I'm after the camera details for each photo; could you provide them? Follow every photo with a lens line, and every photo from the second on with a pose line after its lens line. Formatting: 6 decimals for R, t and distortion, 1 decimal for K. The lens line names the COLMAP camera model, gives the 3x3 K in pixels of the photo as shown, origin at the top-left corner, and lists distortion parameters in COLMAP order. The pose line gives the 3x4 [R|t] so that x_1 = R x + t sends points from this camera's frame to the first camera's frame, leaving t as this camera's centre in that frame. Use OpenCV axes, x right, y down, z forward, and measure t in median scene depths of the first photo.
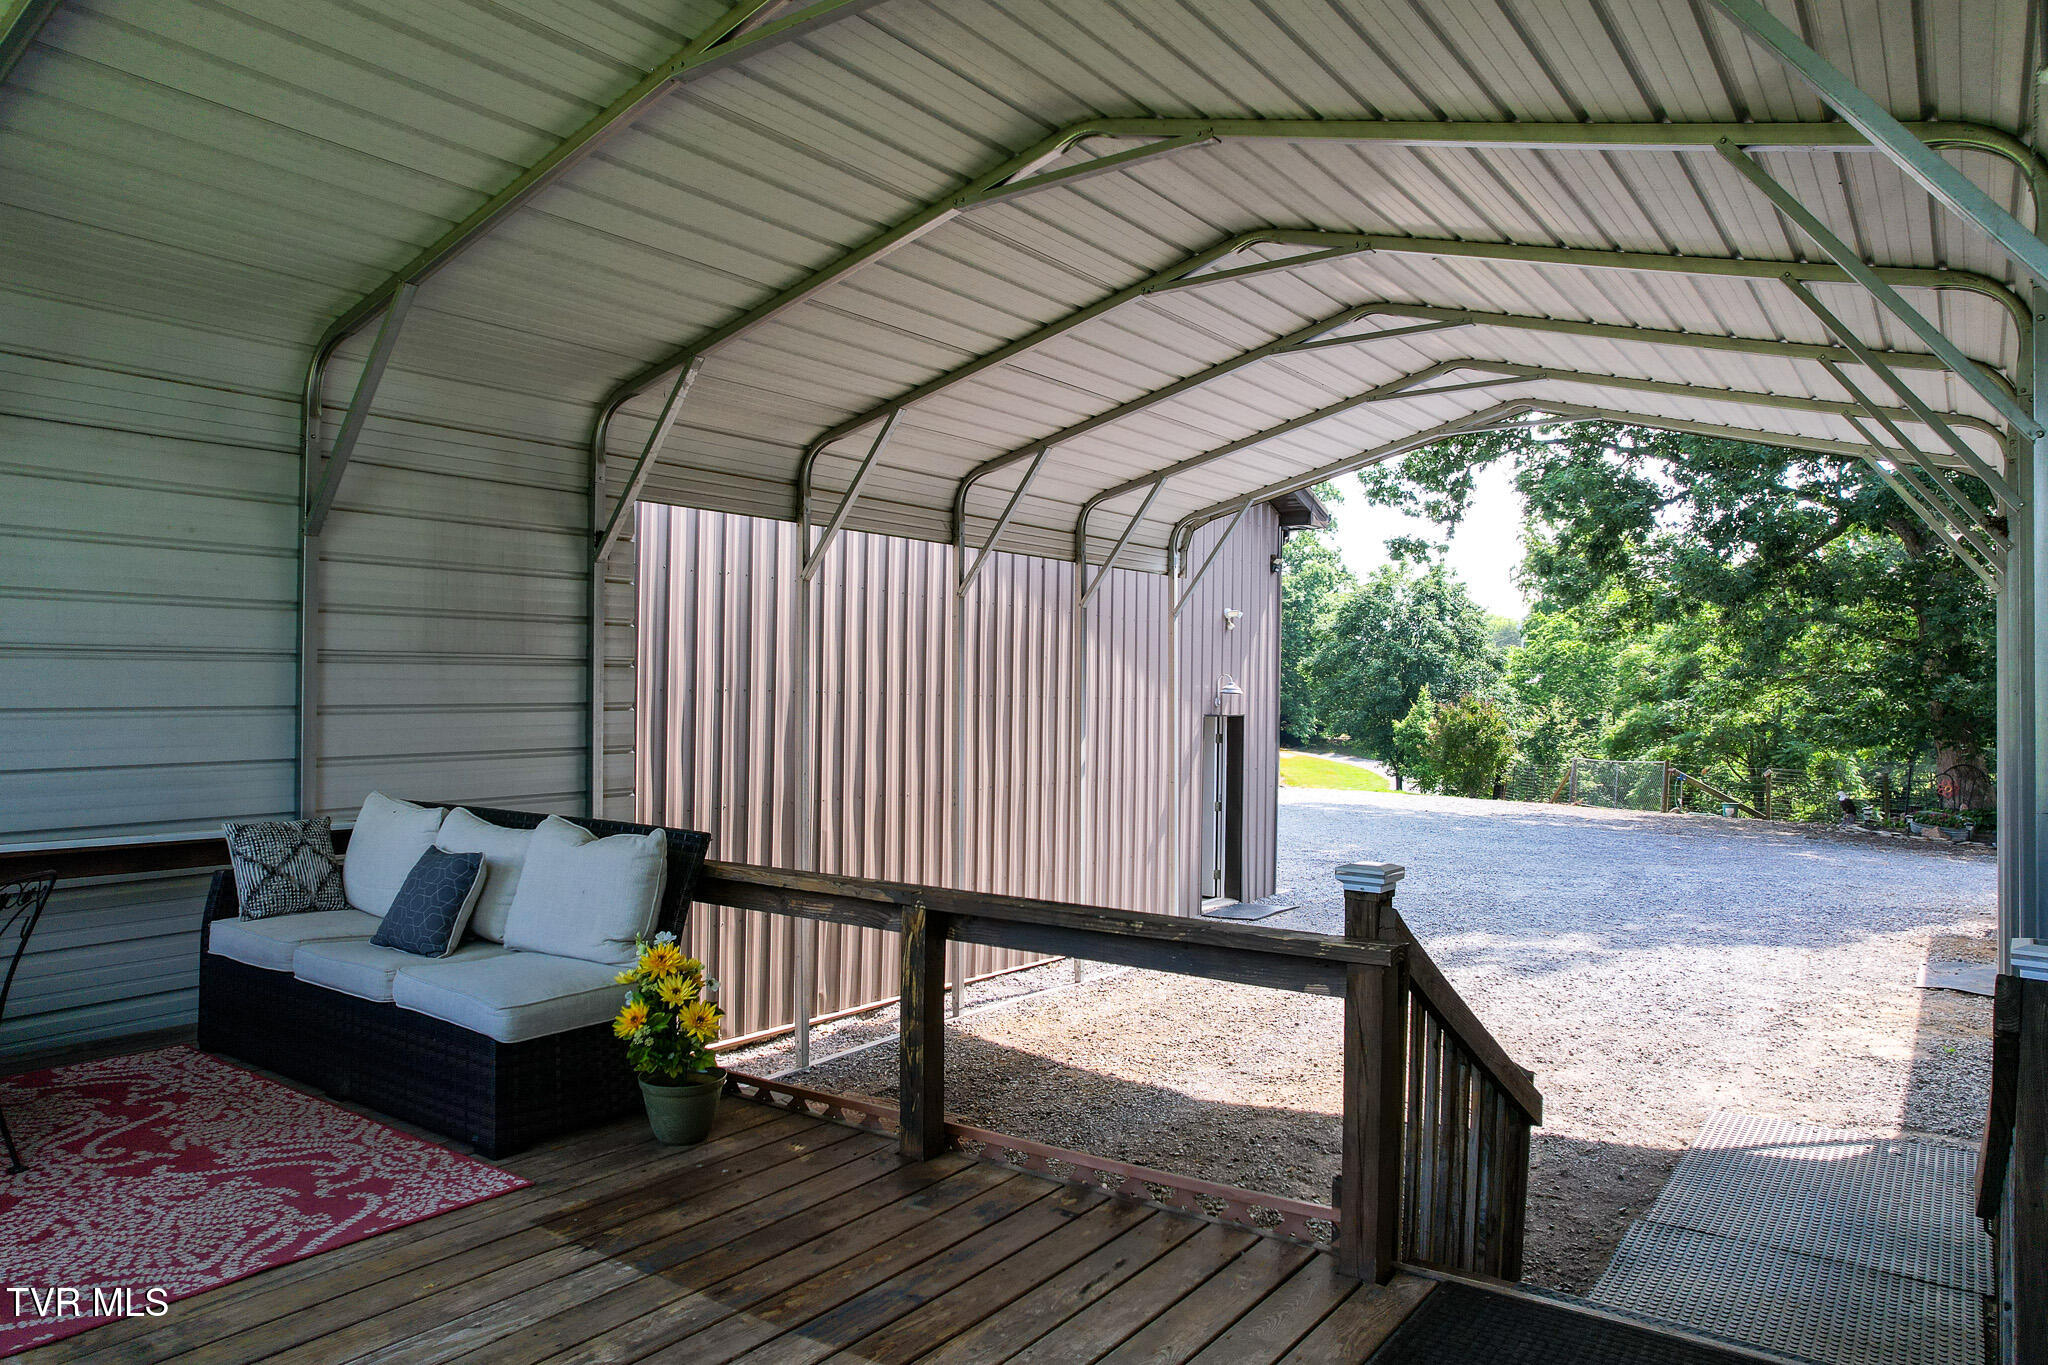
lens RADIAL K [[1279.0, 0, 1032.0], [0, 1279.0, 687.3], [0, 0, 1]] dist [-0.027536, 0.017841]
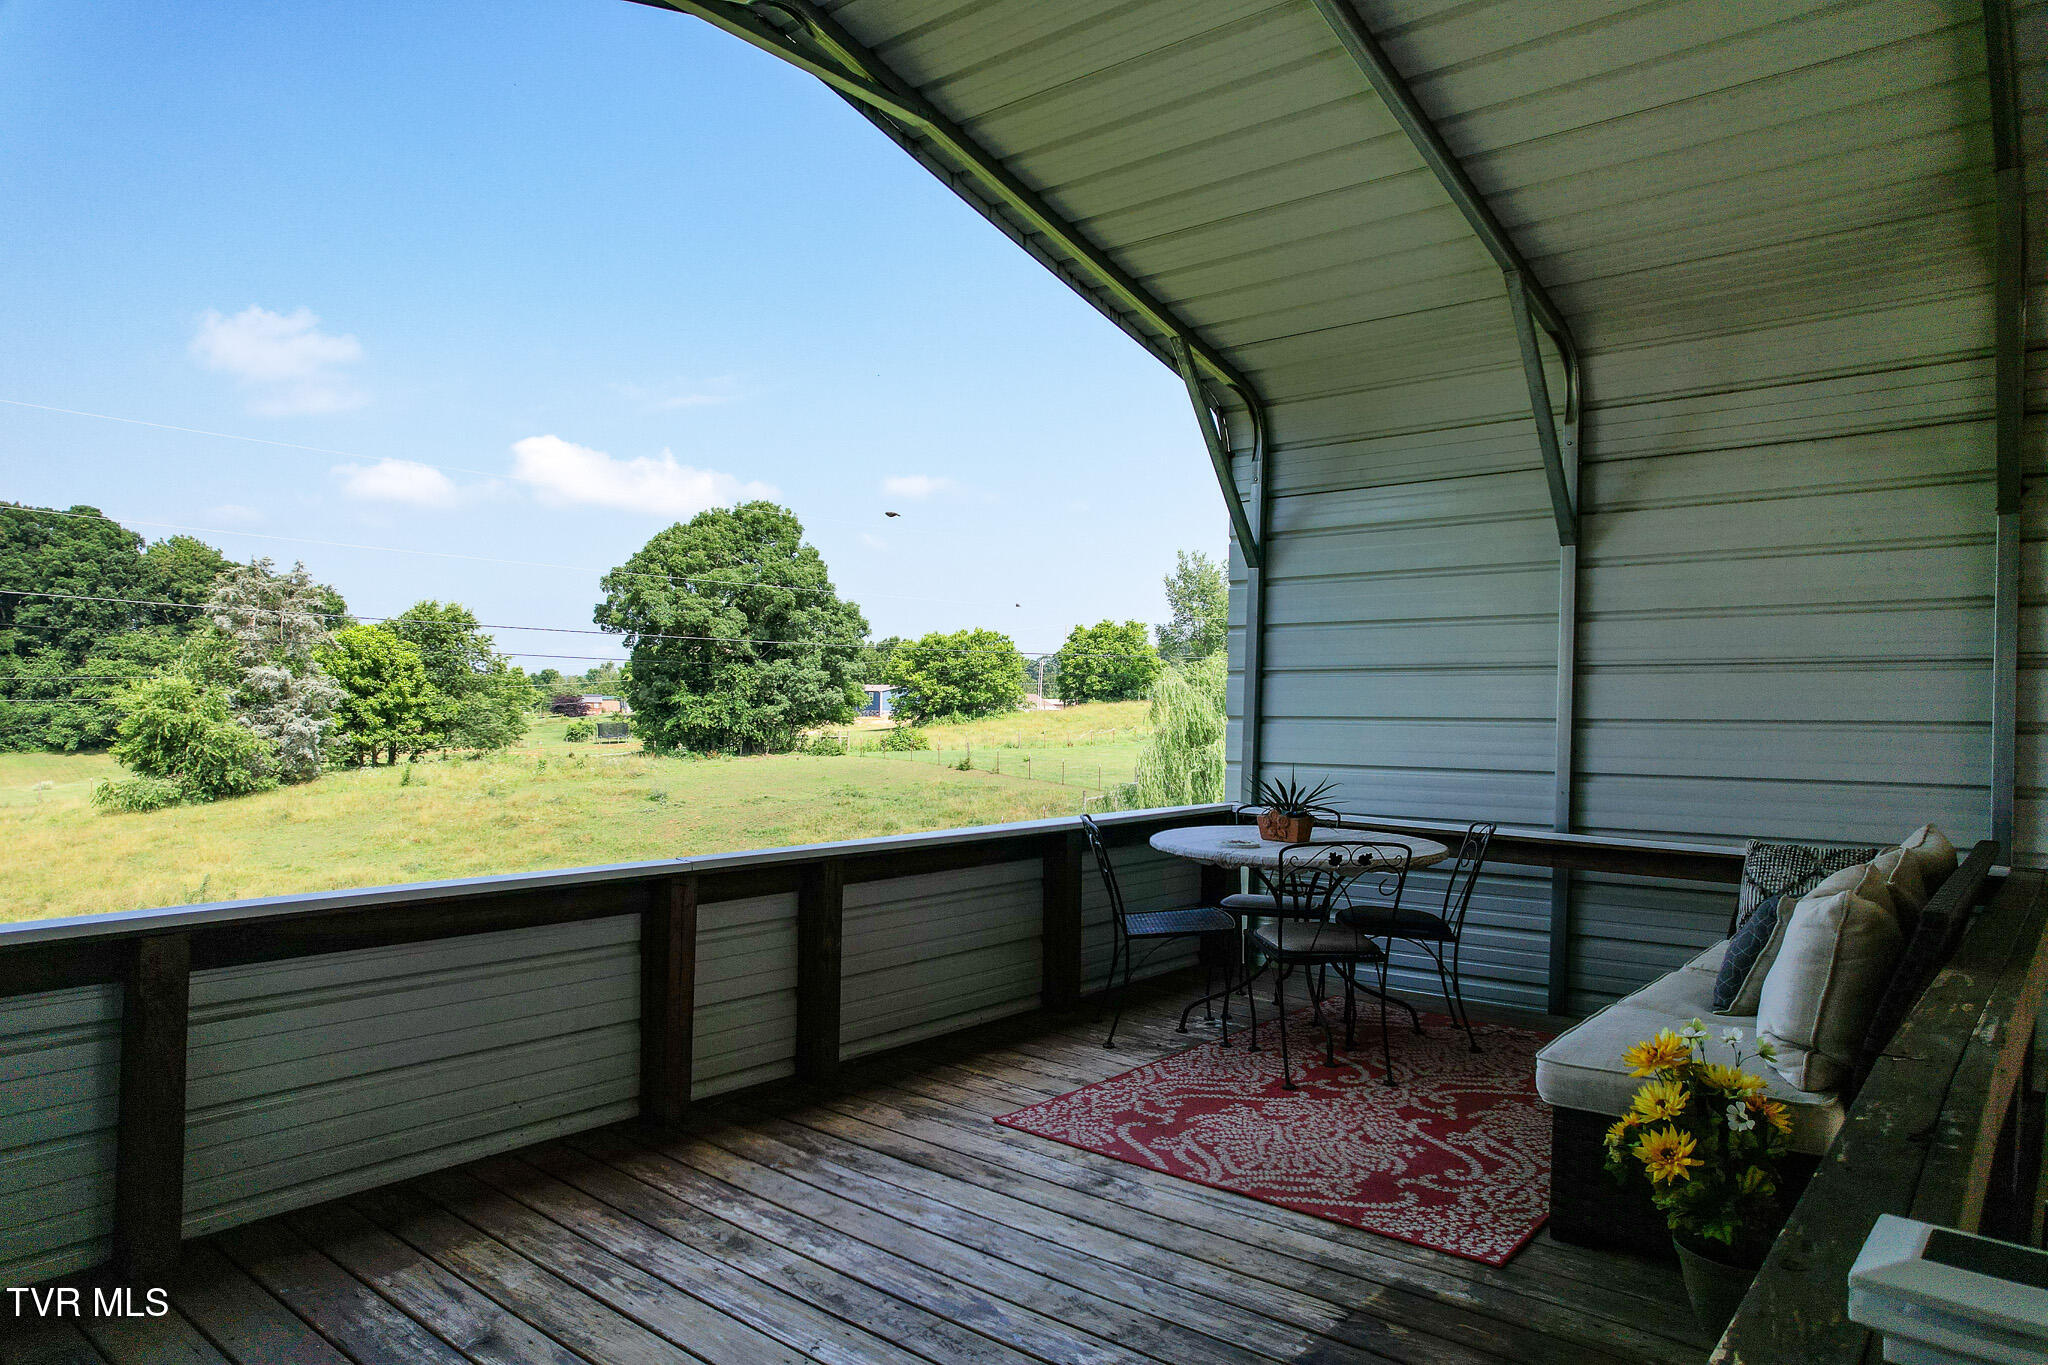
lens RADIAL K [[1279.0, 0, 1028.8], [0, 1279.0, 694.2], [0, 0, 1]] dist [-0.027536, 0.017841]
pose [[-0.049518, -0.012061, -0.998700, 0.491589], [0.003747, 0.999918, -0.012262, 0.008765], [0.998766, -0.004350, -0.049469, 0.720166]]
